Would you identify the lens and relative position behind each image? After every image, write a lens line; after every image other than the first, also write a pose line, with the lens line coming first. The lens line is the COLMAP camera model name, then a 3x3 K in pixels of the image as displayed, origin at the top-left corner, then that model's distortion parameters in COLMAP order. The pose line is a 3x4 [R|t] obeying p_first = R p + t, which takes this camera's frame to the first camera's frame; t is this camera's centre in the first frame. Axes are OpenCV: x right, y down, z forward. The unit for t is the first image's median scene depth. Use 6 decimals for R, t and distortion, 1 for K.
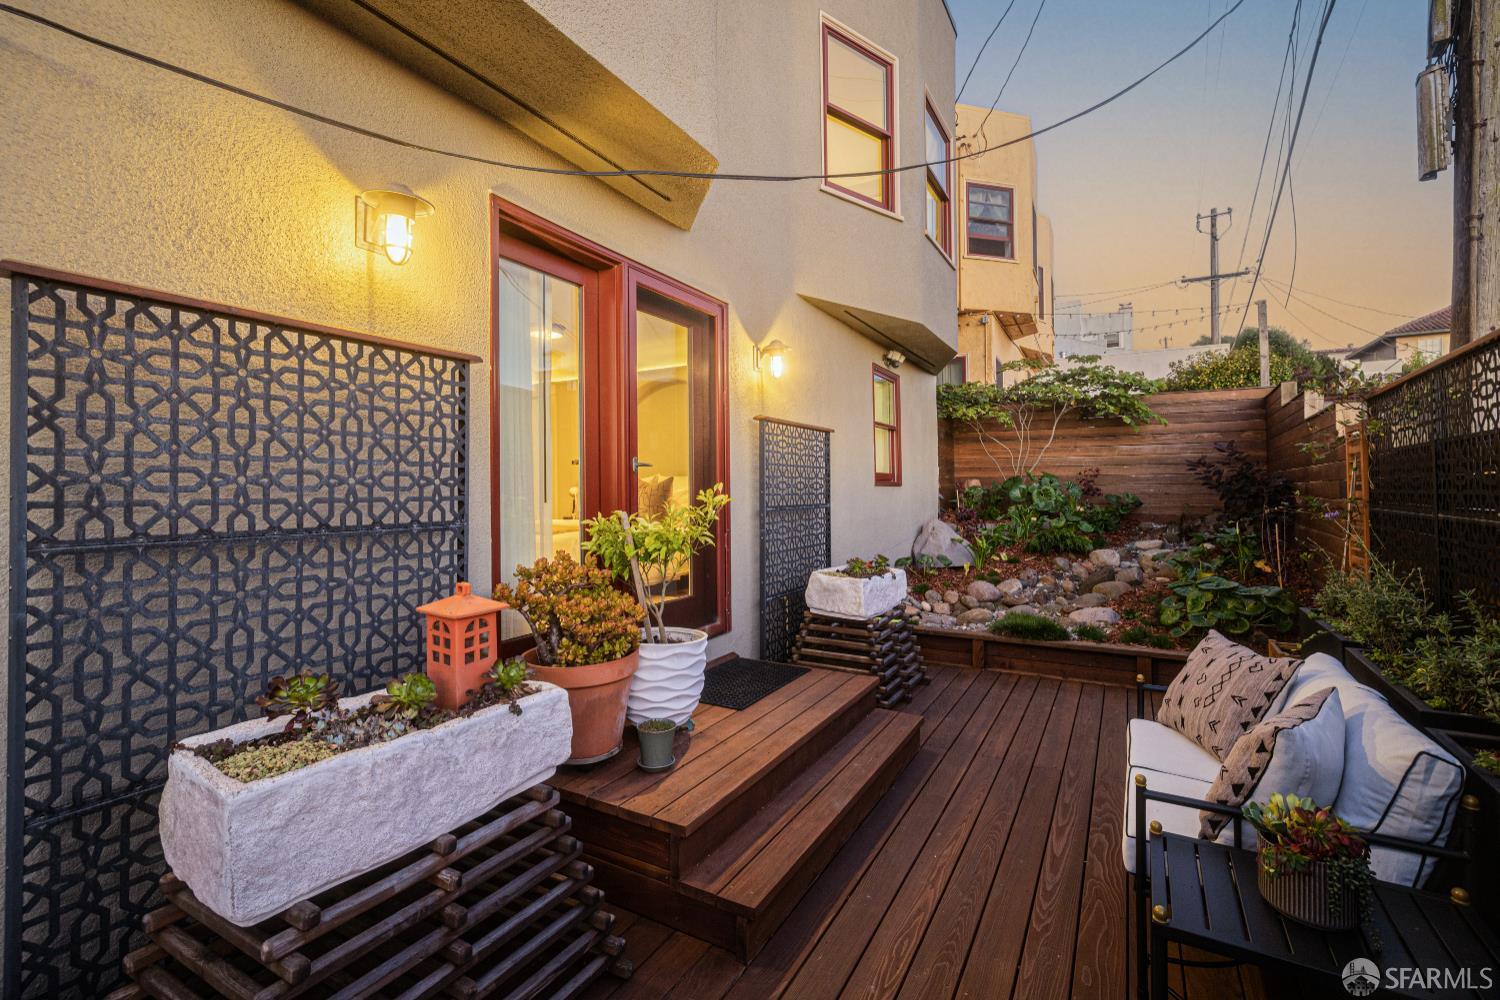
lens RADIAL K [[646.5, 0, 750.0], [0, 646.5, 500.0], [0, 0, 1]] dist [0.003734, 0.000057]
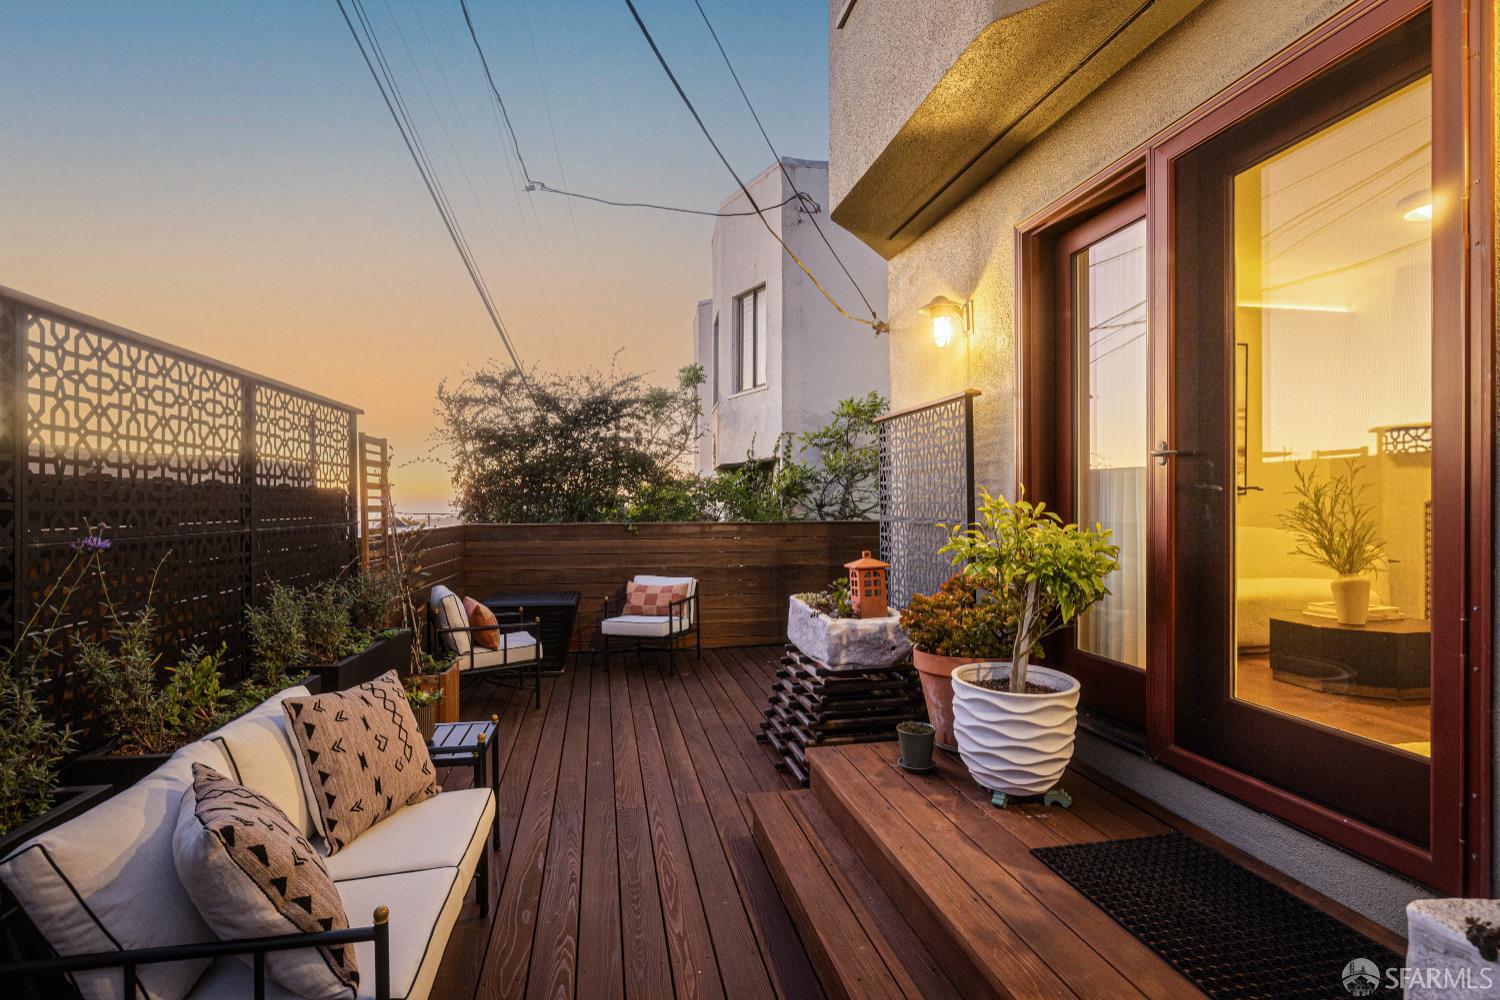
lens RADIAL K [[759.0, 0, 746.3], [0, 759.0, 505.3], [0, 0, 1]] dist [-0.000825, -0.000075]
pose [[-0.756263, 0.015151, -0.654093, 0.759476], [0.007565, 0.999867, 0.014415, -0.019301], [0.654224, 0.005953, -0.756277, 1.576236]]
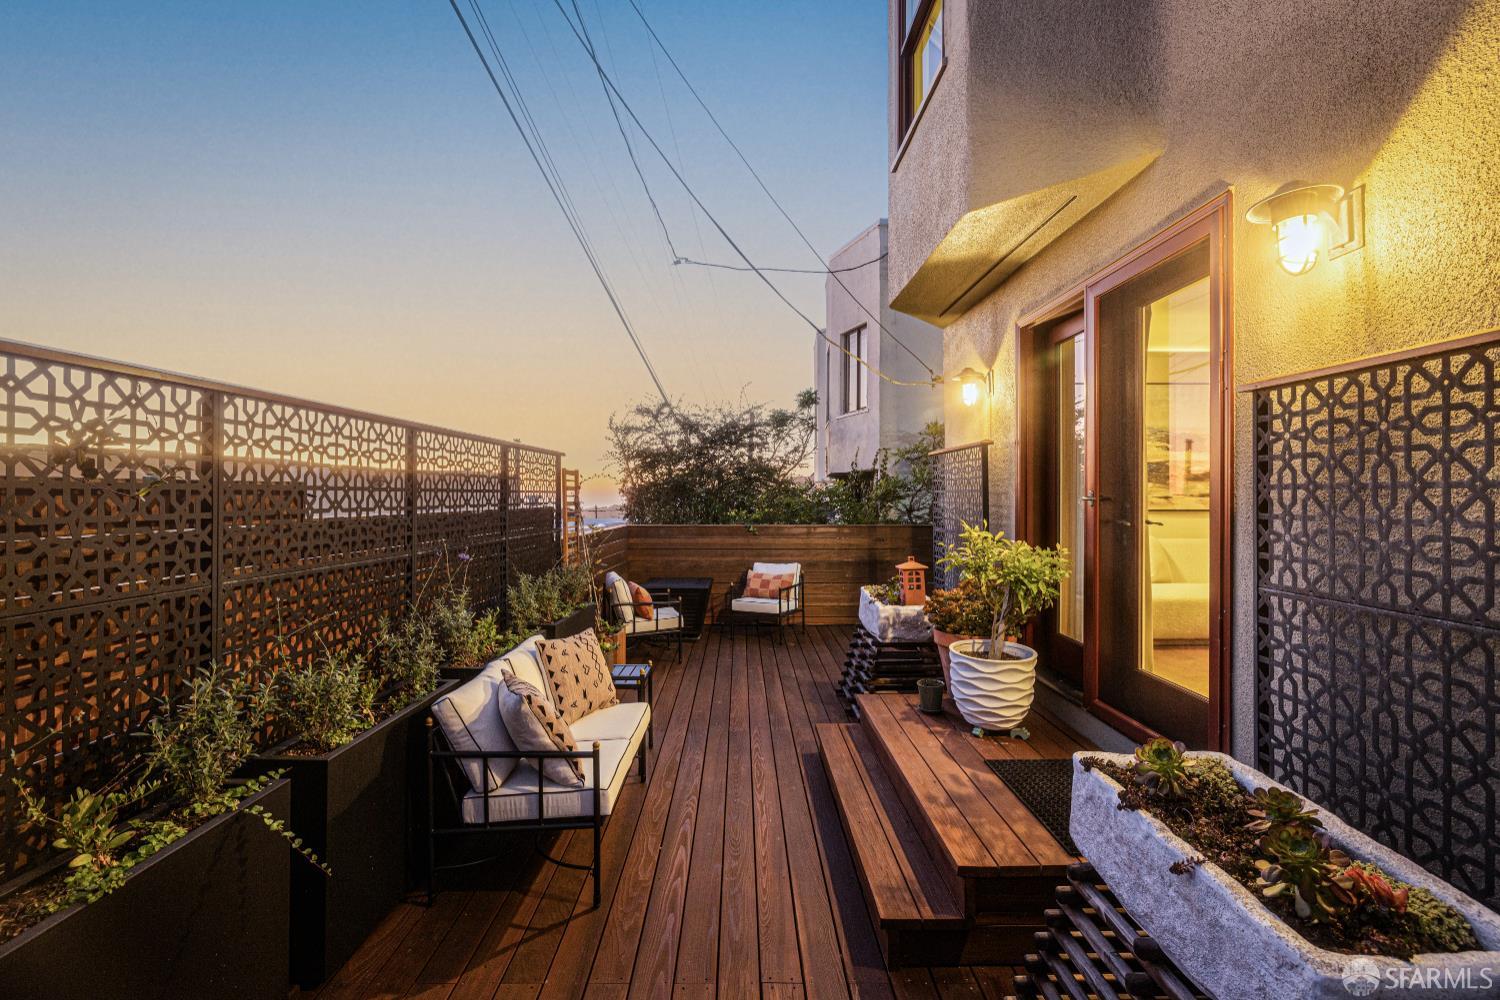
lens RADIAL K [[691.4, 0, 742.1], [0, 691.4, 496.4], [0, 0, 1]] dist [-0.002674, -0.000239]
pose [[-0.864894, 0.012353, -0.501803, 0.915617], [0.007198, 0.999900, 0.012209, -0.087769], [0.501903, 0.006947, -0.864896, 1.950829]]
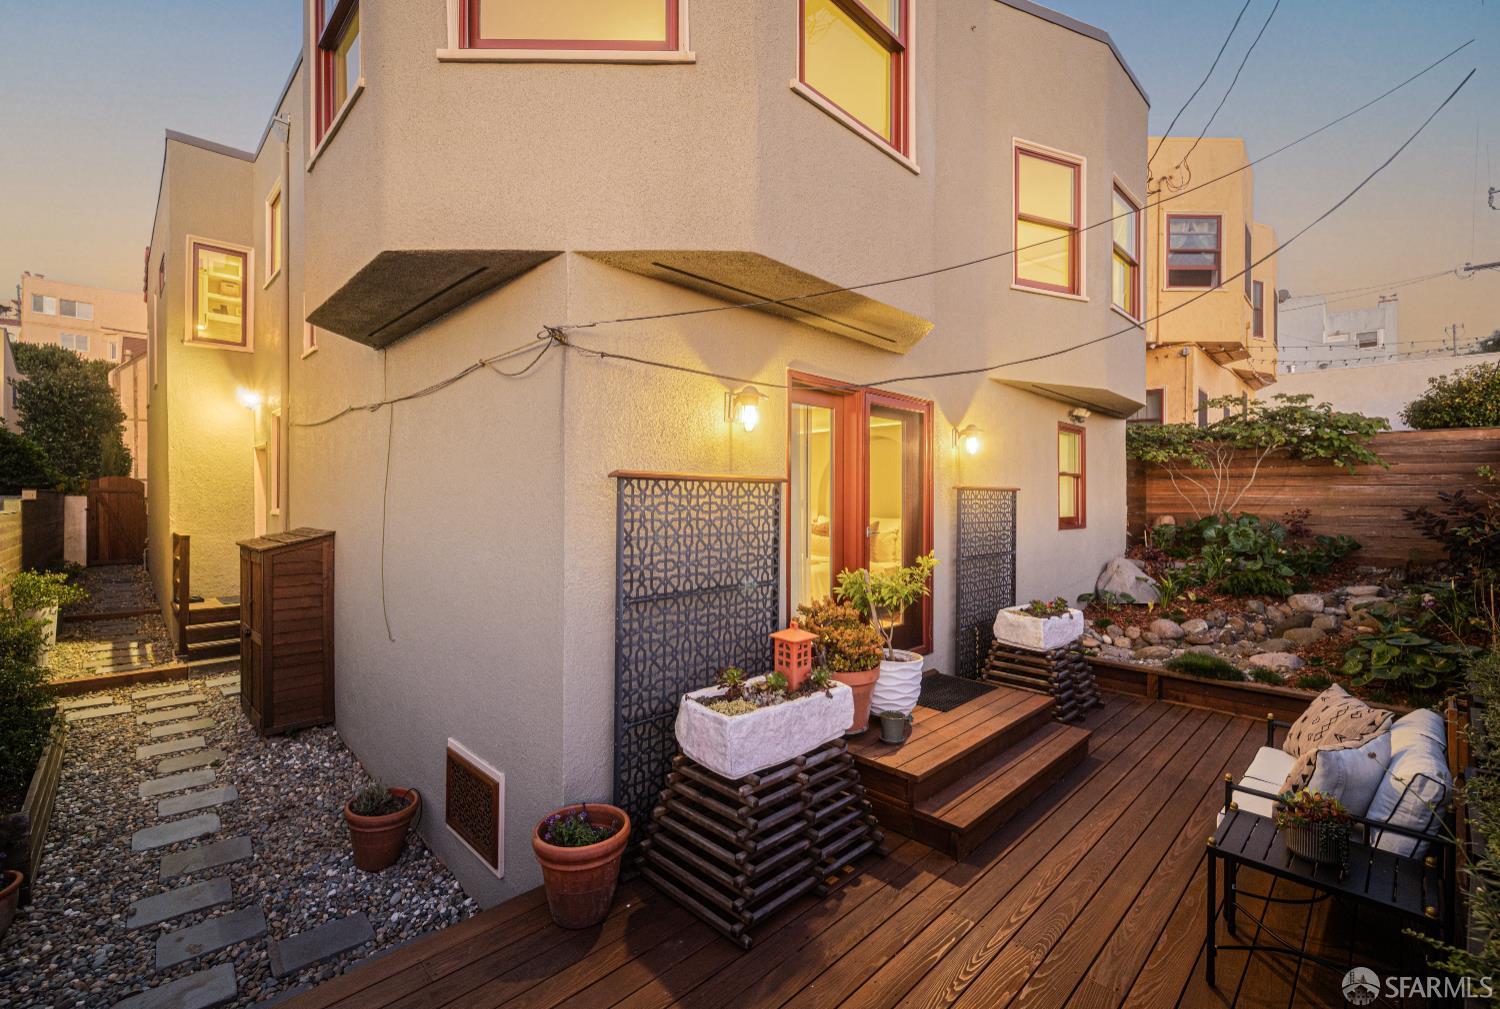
lens RADIAL K [[646.5, 0, 746.6], [0, 646.5, 509.9], [0, 0, 1]] dist [0.001221, 0.000415]
pose [[0.963419, 0.013657, -0.267652, -0.067204], [-0.011564, 0.999889, 0.009397, -0.137050], [0.267751, -0.005959, 0.963470, -0.524838]]
